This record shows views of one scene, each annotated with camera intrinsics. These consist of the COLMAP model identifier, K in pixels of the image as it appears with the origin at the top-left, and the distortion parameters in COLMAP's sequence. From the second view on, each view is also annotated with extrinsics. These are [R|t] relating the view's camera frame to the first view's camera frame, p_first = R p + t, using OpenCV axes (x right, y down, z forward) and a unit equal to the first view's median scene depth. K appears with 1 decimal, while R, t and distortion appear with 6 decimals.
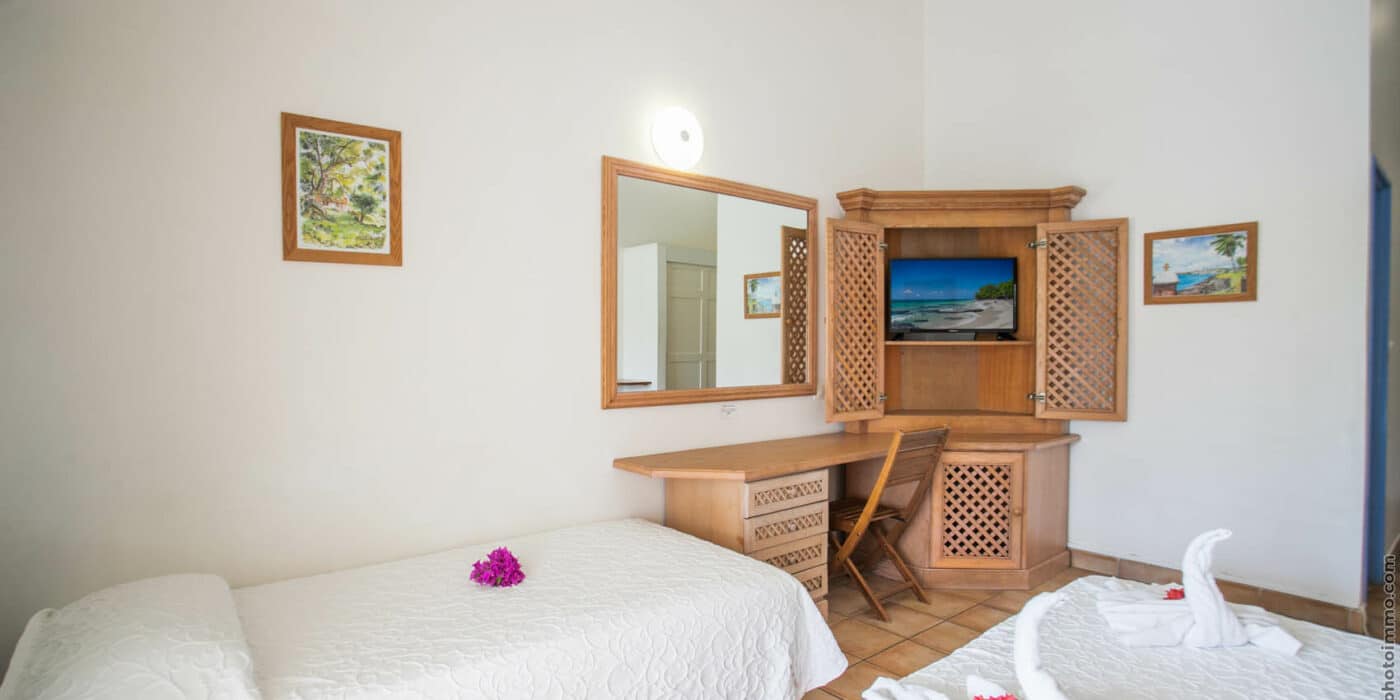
lens RADIAL K [[680.2, 0, 700.2], [0, 680.2, 365.1], [0, 0, 1]] dist [-0.032229, 0.000589]
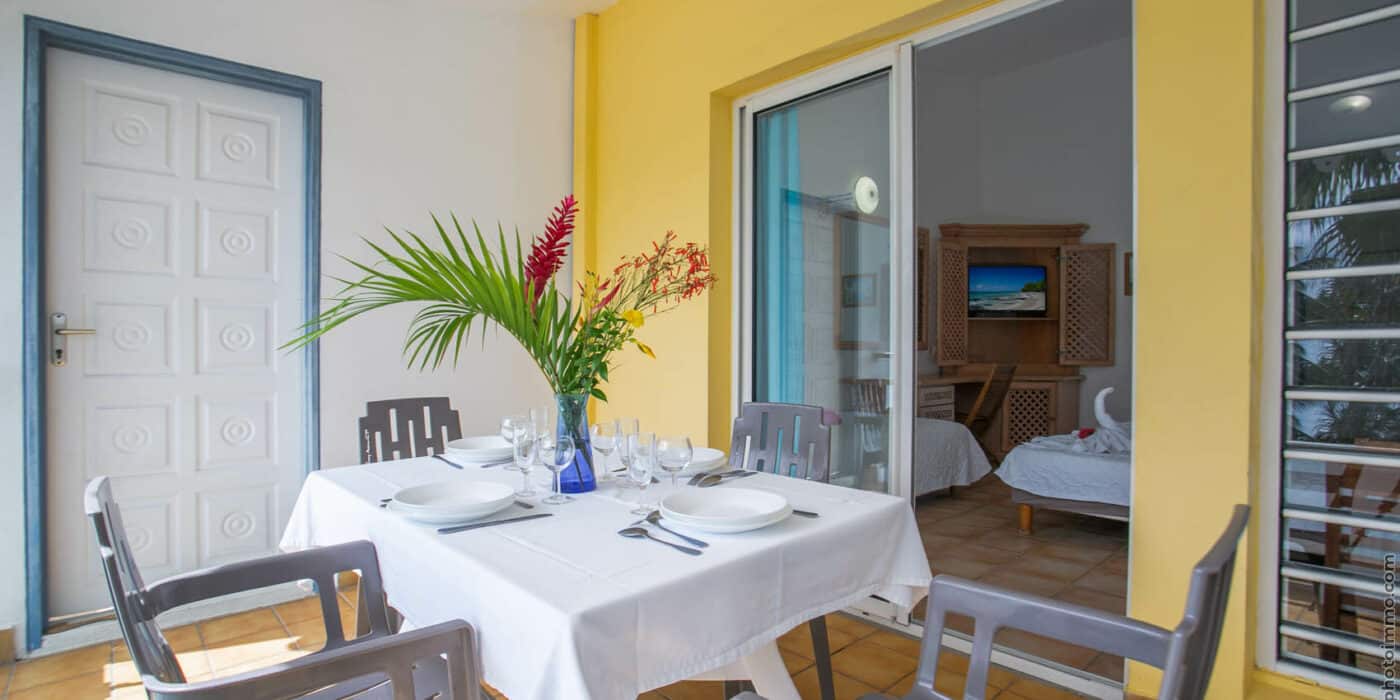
lens RADIAL K [[678.5, 0, 701.6], [0, 678.5, 356.0], [0, 0, 1]] dist [-0.032222, 0.000043]
pose [[0.998886, 0.006789, 0.046700, -0.448830], [-0.006125, 0.999878, -0.014350, 0.087440], [-0.046792, 0.014048, 0.998806, -0.589141]]
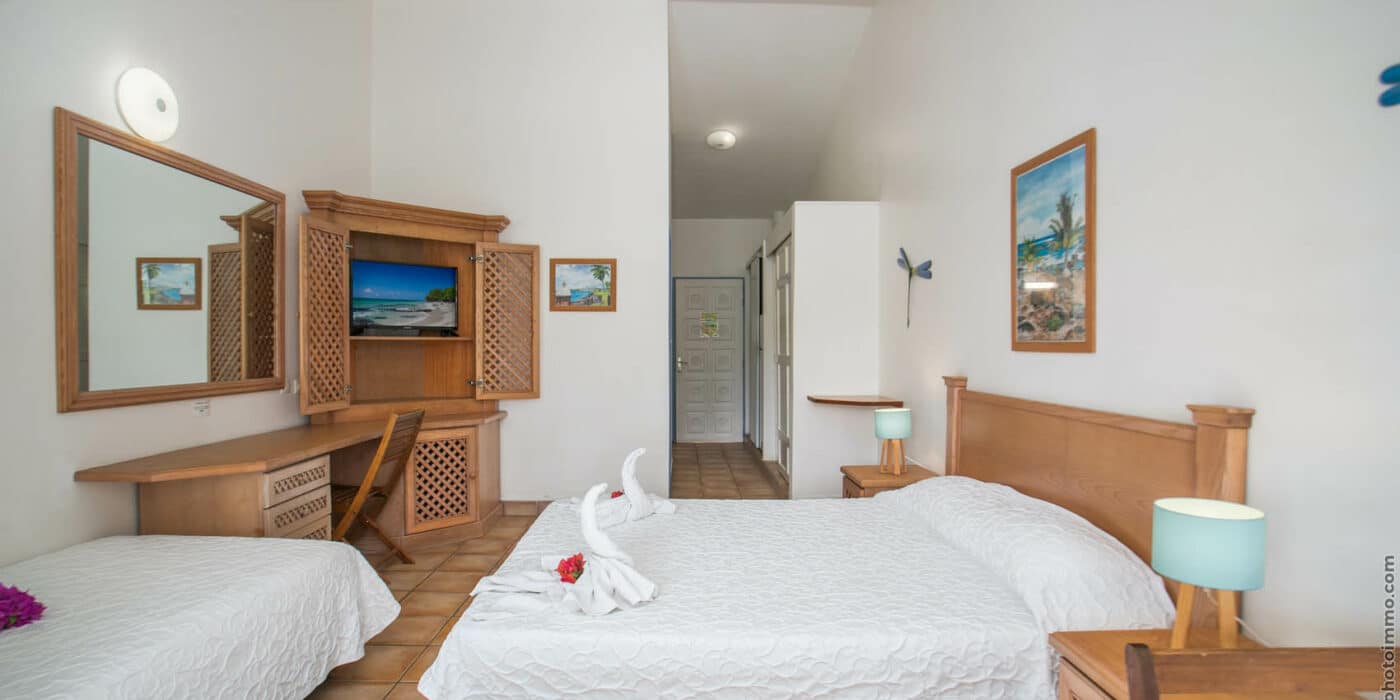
lens RADIAL K [[694.6, 0, 673.8], [0, 694.6, 352.5], [0, 0, 1]] dist [-0.020011, 0.000323]
pose [[0.648014, -0.006262, 0.761603, -0.236181], [0.018610, 0.999798, -0.007615, 0.009237], [-0.761401, 0.019108, 0.648000, -0.097316]]
